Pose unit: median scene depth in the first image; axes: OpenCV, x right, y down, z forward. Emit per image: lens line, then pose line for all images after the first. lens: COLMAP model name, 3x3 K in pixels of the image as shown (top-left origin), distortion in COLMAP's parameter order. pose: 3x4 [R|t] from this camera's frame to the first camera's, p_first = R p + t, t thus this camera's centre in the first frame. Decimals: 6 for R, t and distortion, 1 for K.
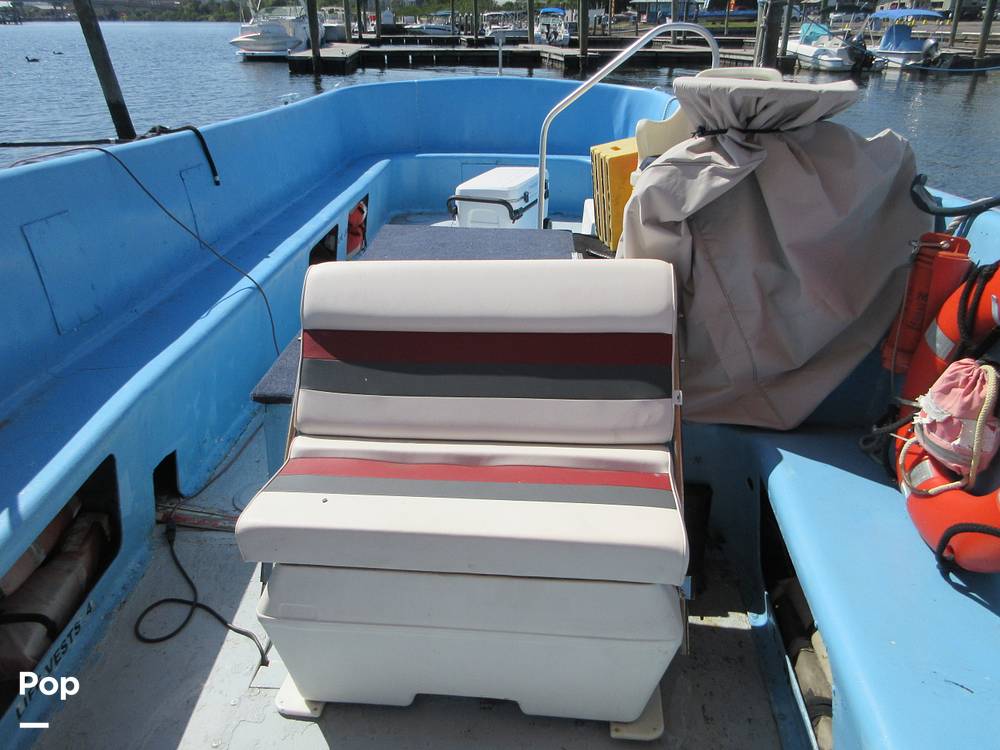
lens RADIAL K [[730.4, 0, 495.4], [0, 730.4, 367.3], [0, 0, 1]] dist [-0.001969, 0.002890]
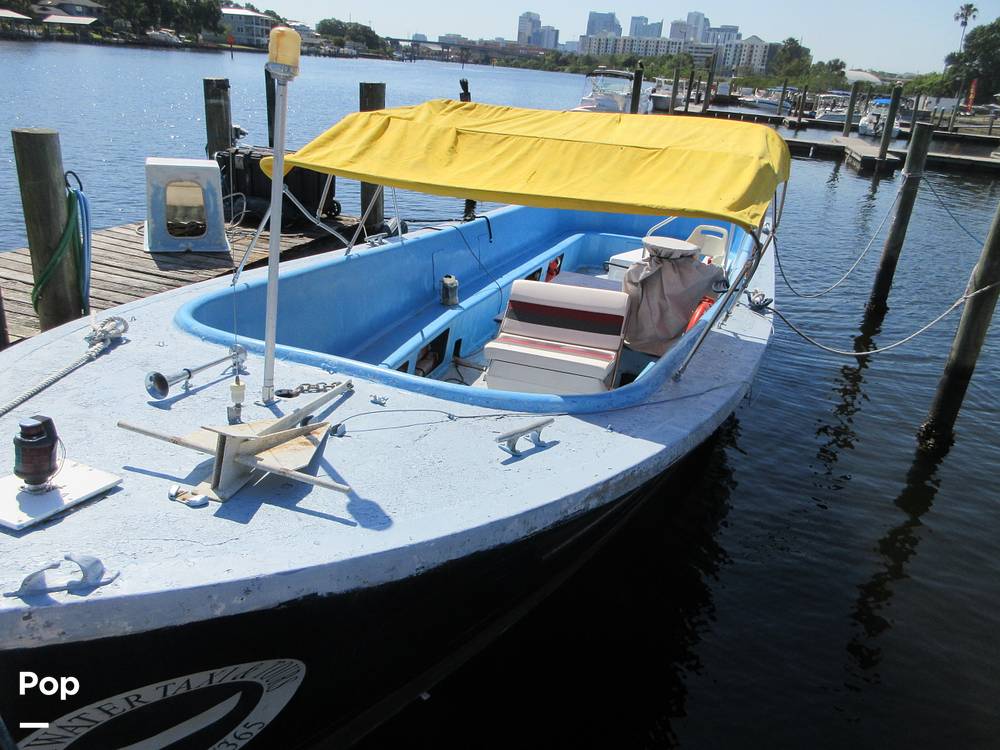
lens RADIAL K [[767.8, 0, 500.2], [0, 767.8, 367.9], [0, 0, 1]] dist [0.019250, -0.018180]
pose [[0.941928, 0.176713, -0.285560, 0.689550], [-0.196593, 0.979573, -0.042277, 0.396986], [0.272256, 0.095961, 0.957428, -2.186305]]
